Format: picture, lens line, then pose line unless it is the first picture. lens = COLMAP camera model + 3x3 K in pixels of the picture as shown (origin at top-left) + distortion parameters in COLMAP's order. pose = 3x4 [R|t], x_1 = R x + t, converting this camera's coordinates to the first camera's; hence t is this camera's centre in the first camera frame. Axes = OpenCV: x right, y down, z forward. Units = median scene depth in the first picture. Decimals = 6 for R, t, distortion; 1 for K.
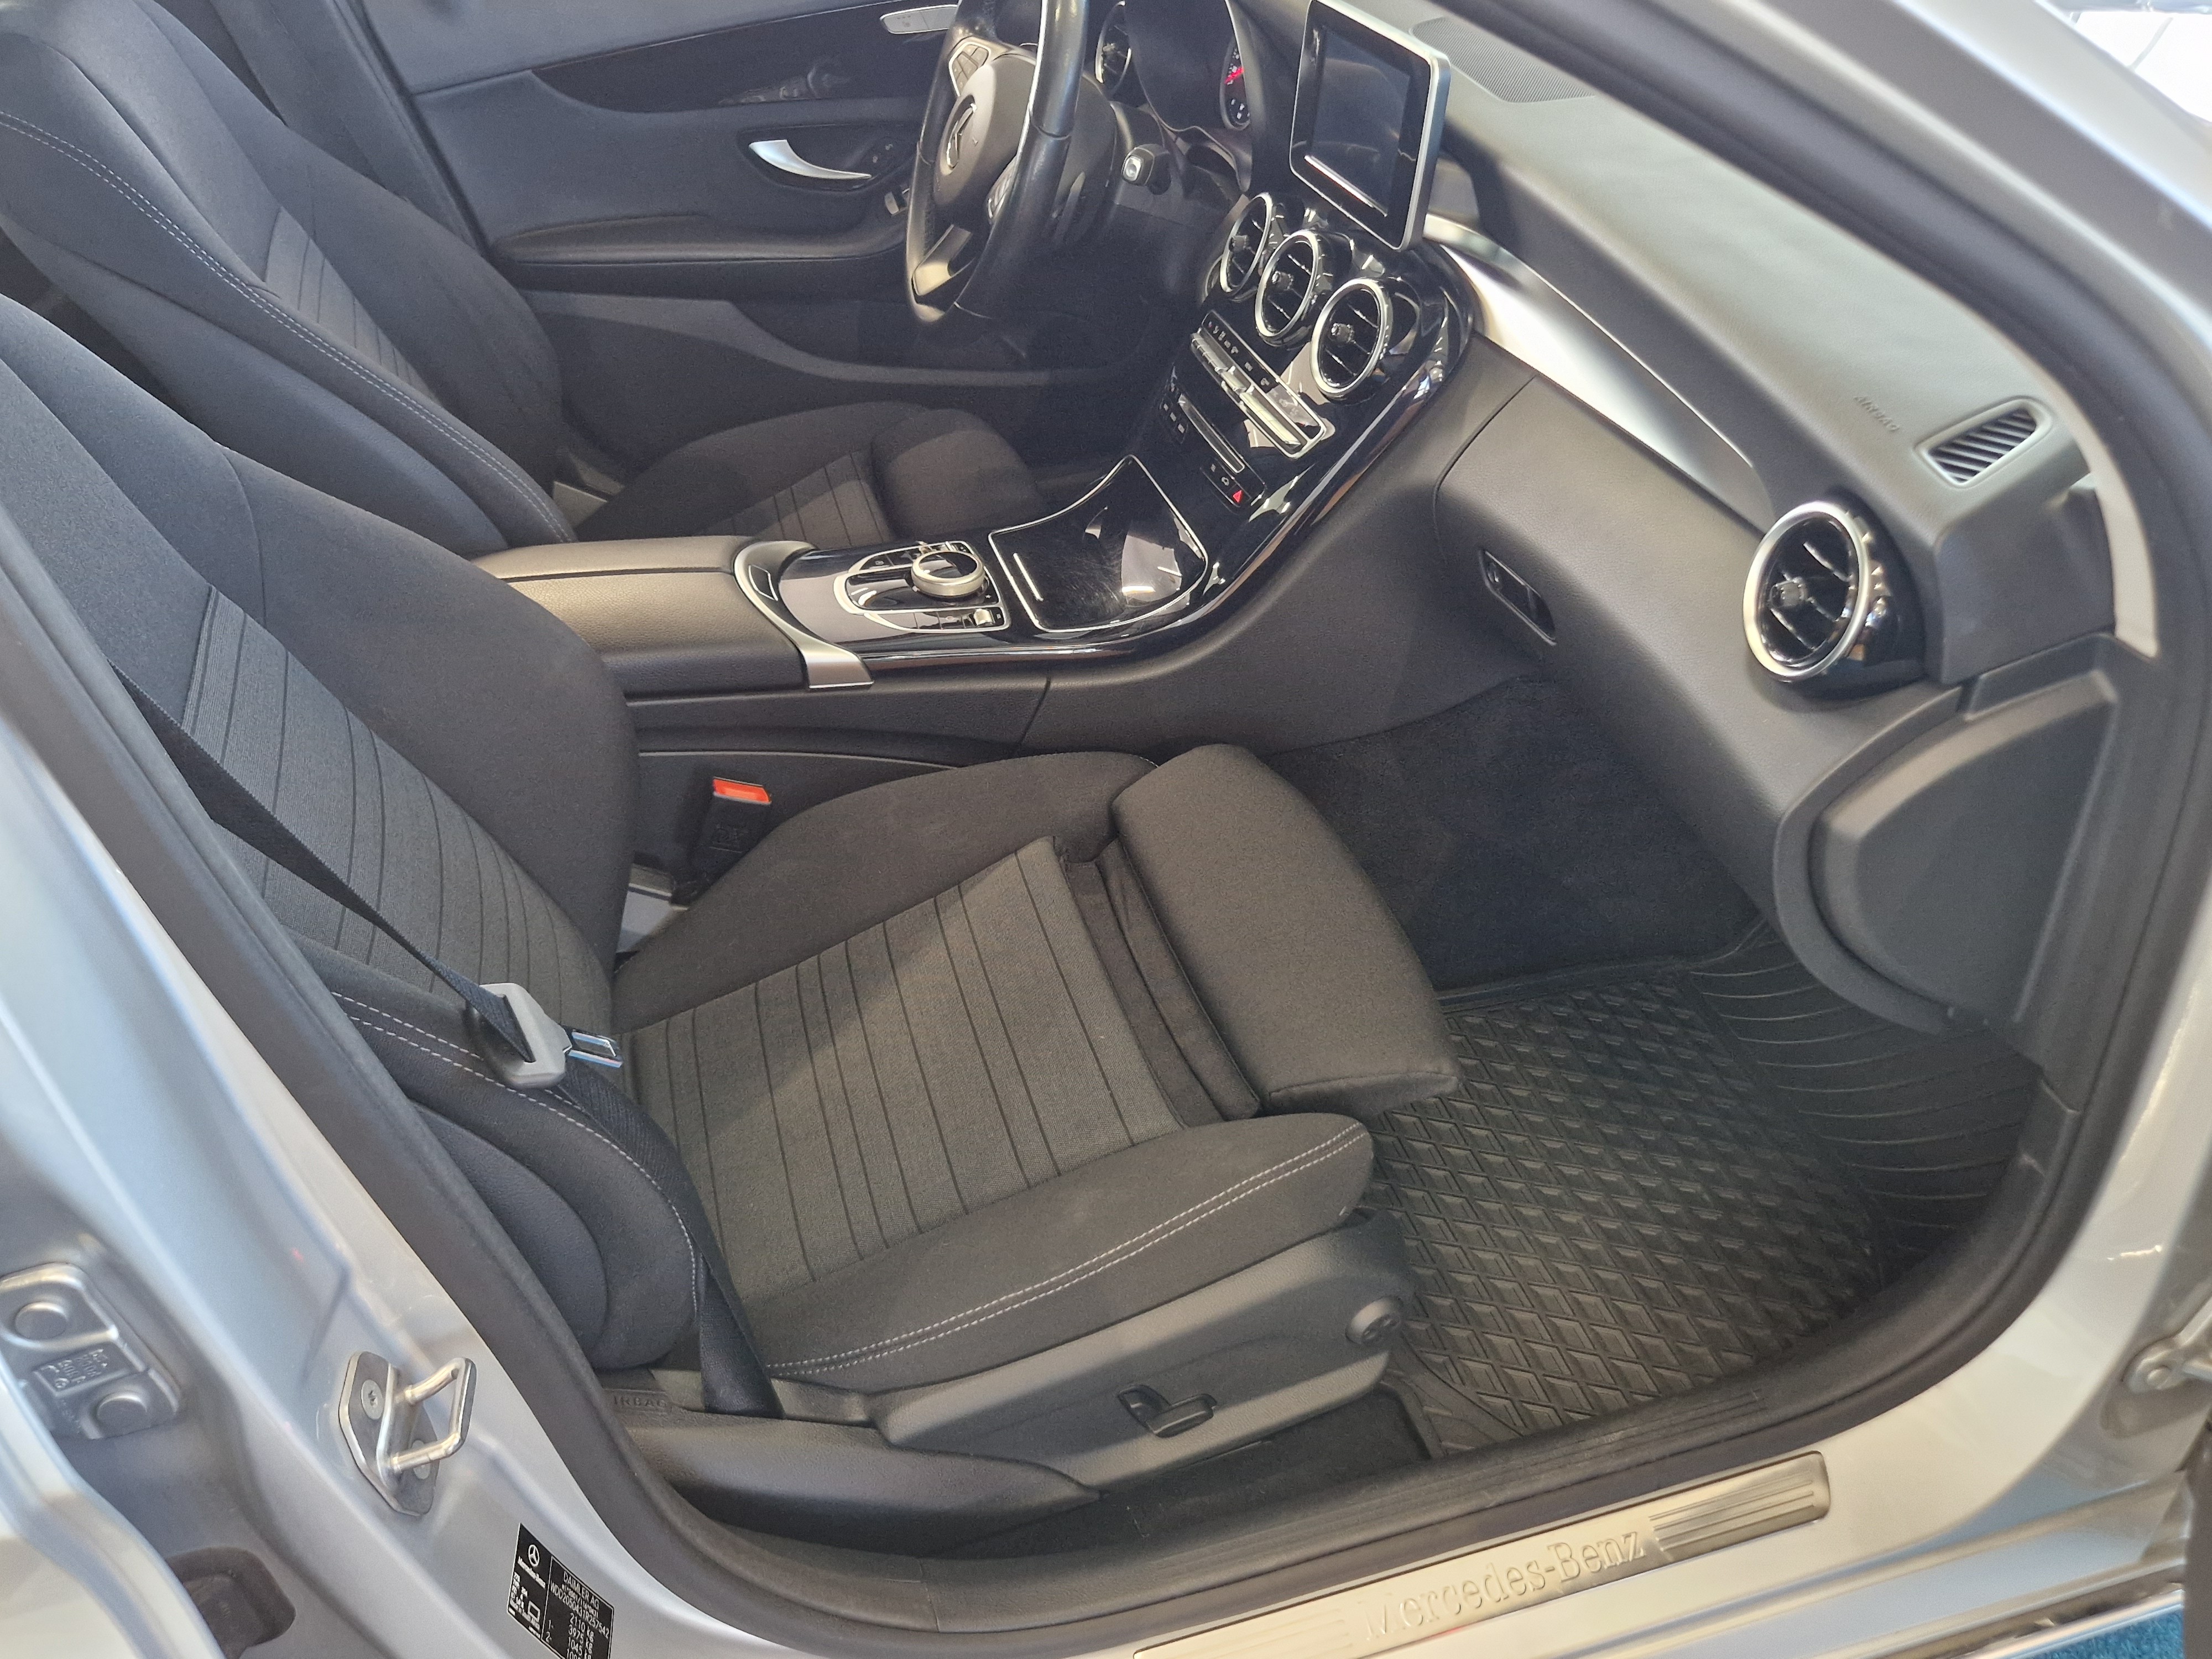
lens RADIAL K [[1785.5, 0, 1141.7], [0, 1785.5, 874.6], [0, 0, 1]] dist [0.045464, -0.055235]
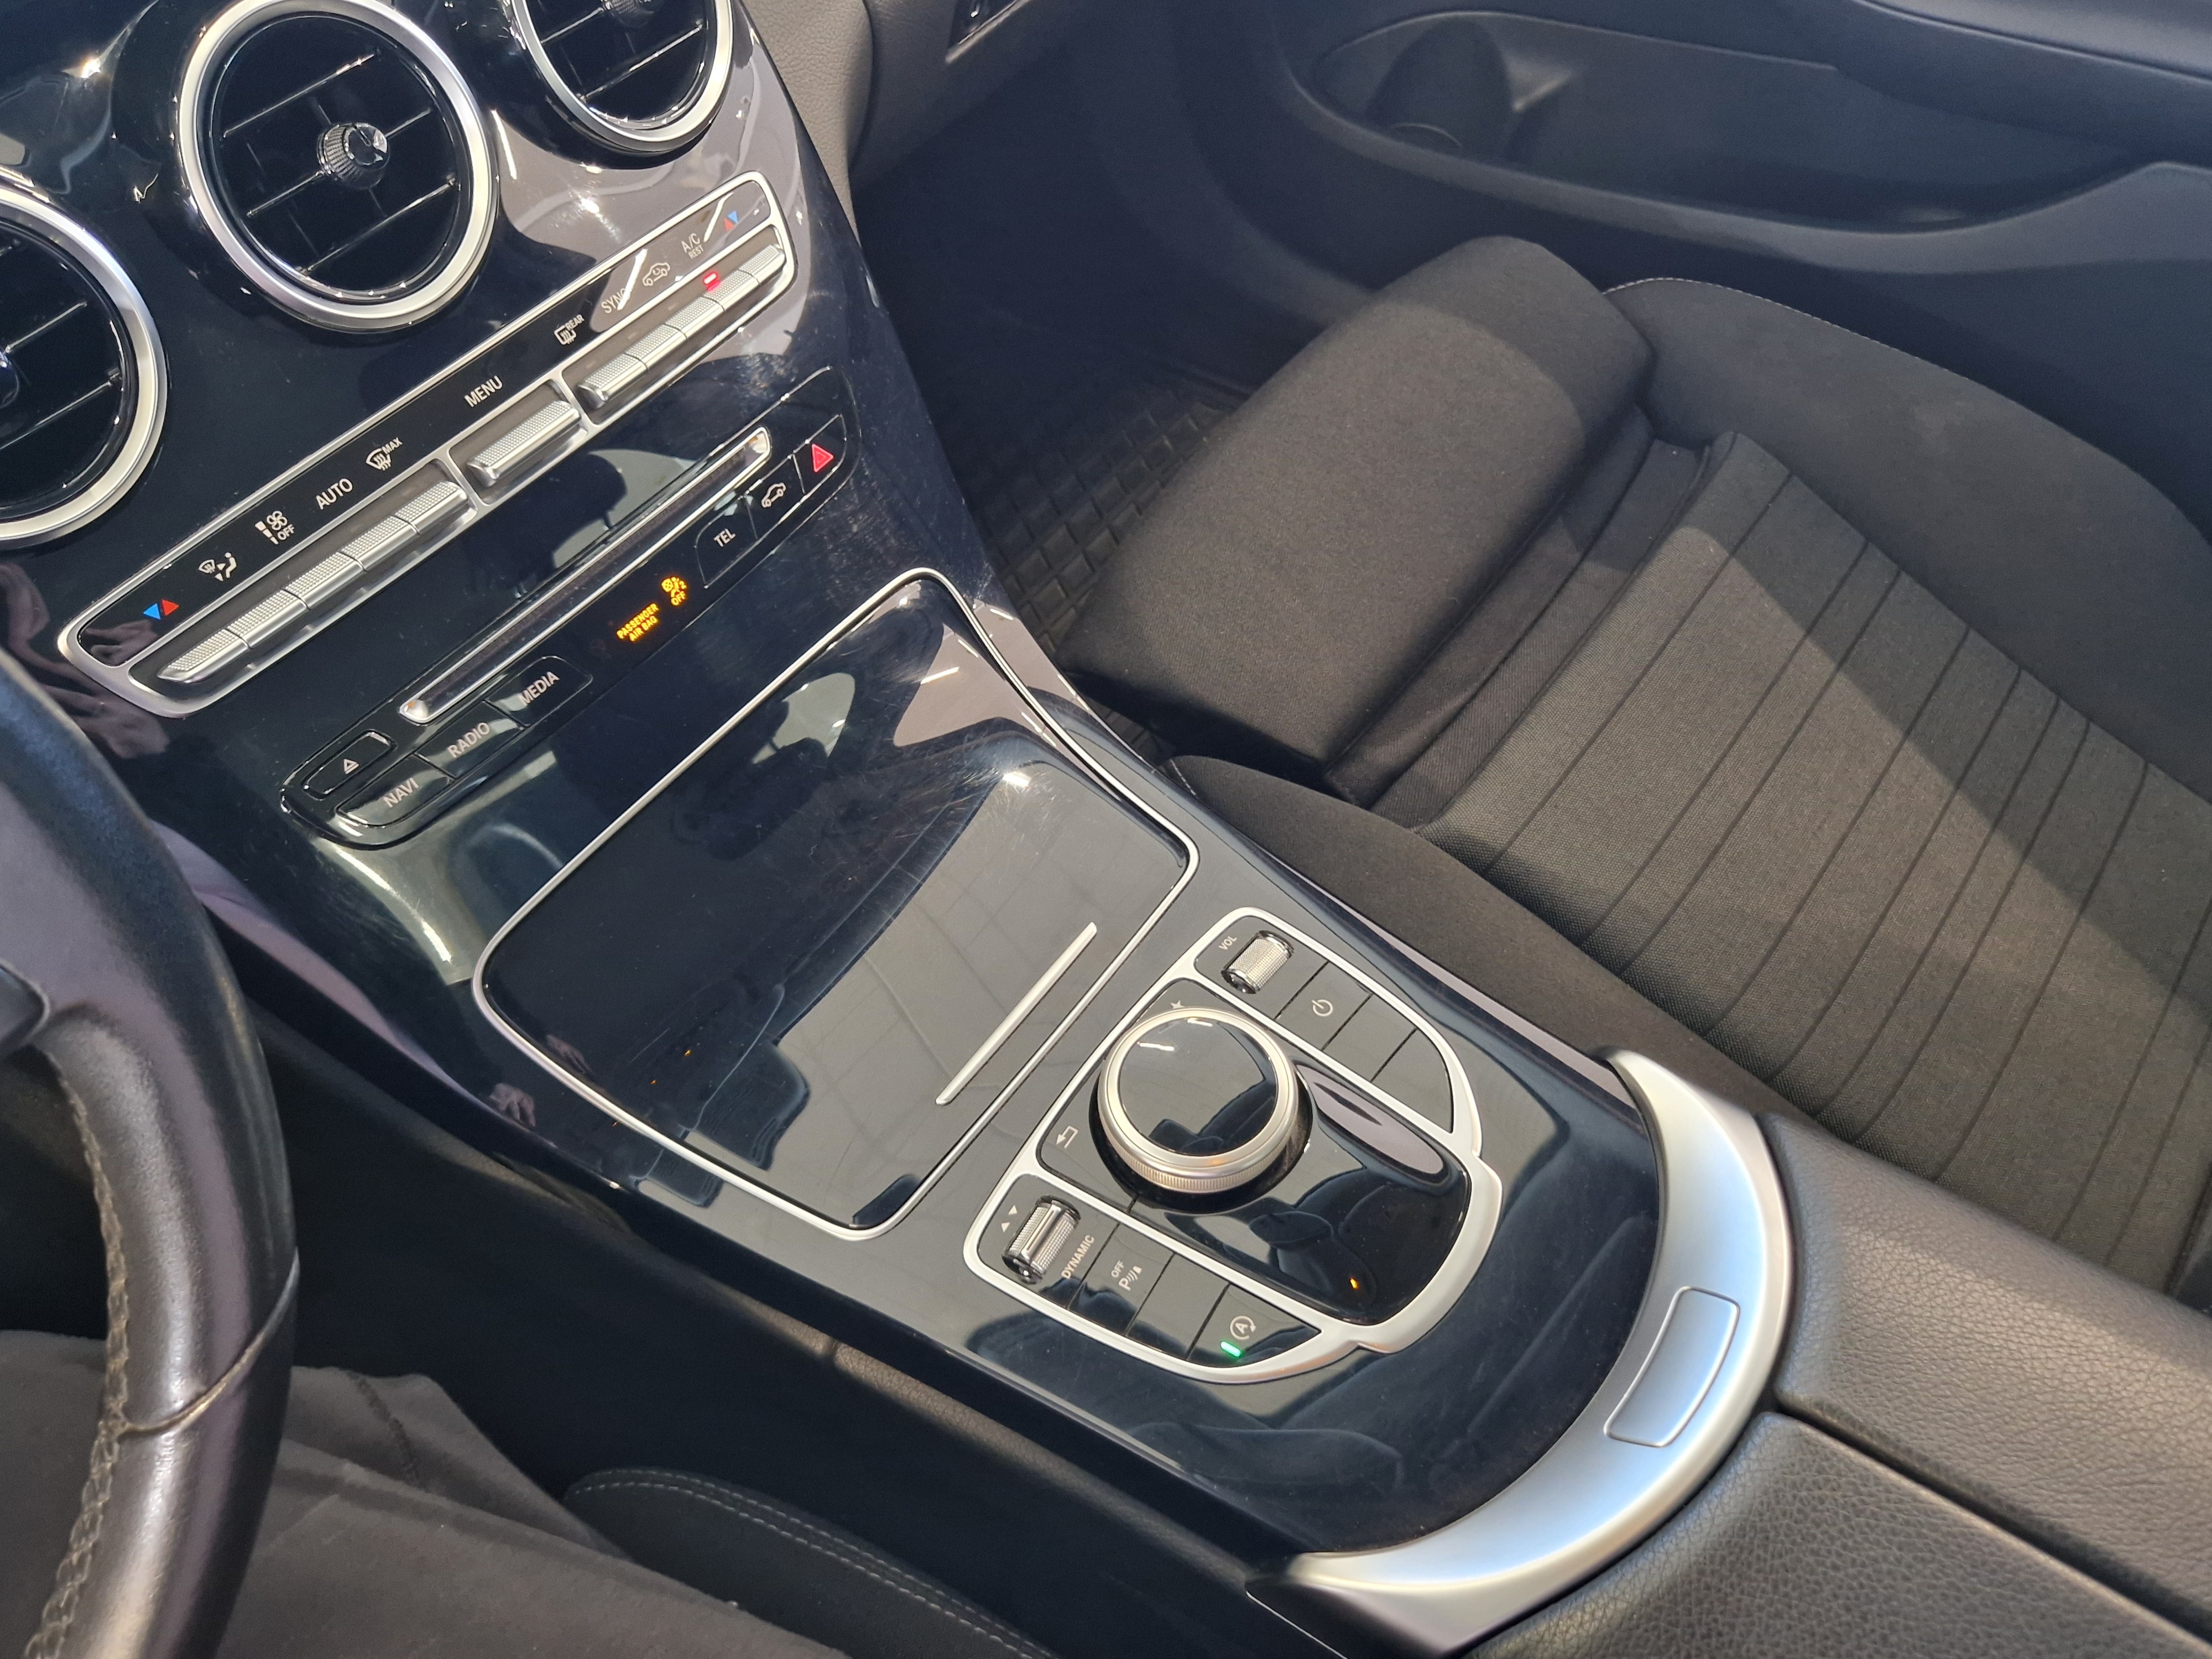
lens RADIAL K [[1788.9, 0, 1111.3], [0, 1788.9, 849.1], [0, 0, 1]] dist [0.041161, -0.049495]
pose [[-0.622386, -0.622121, 0.474975, -0.242744], [0.469440, 0.188877, 0.862526, -0.514202], [-0.626308, 0.759796, 0.174494, 0.922992]]
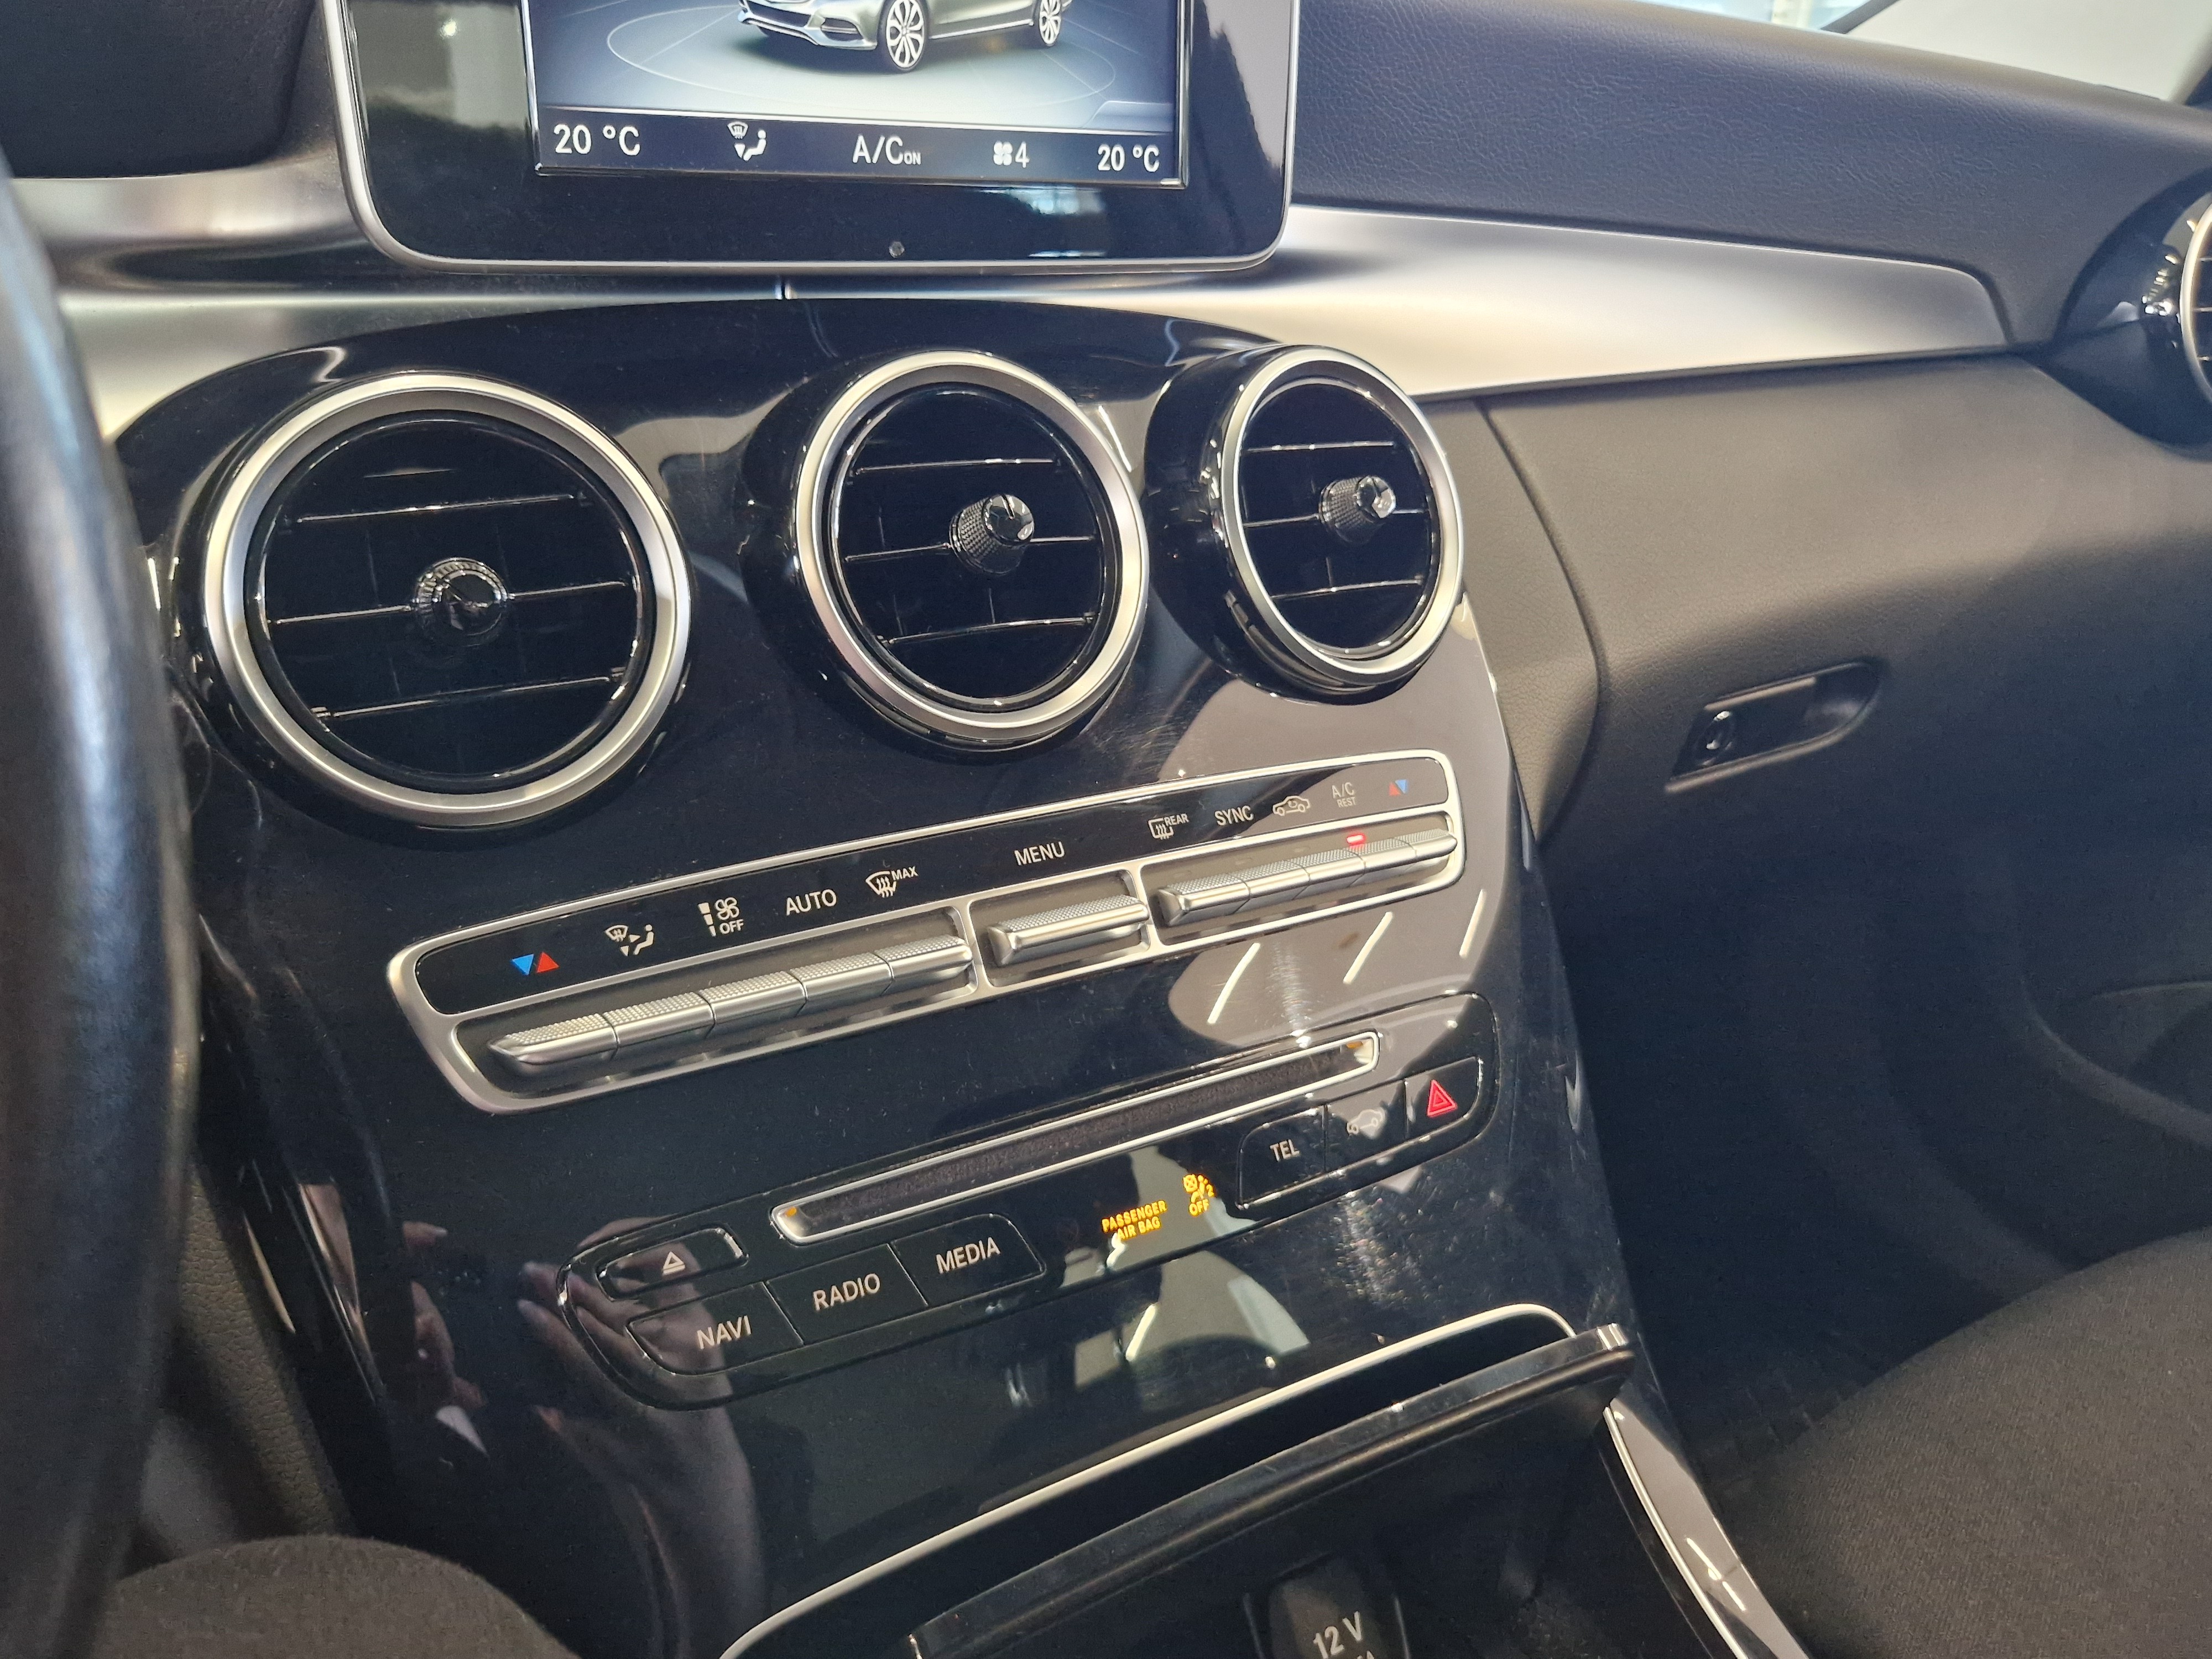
lens RADIAL K [[1822.8, 0, 1097.7], [0, 1822.8, 821.9], [0, 0, 1]] dist [0.052776, -0.065249]
pose [[-0.292897, -0.342795, 0.892582, -0.183422], [0.550050, 0.703172, 0.450549, -0.403920], [-0.782085, 0.622929, -0.017402, 0.988743]]
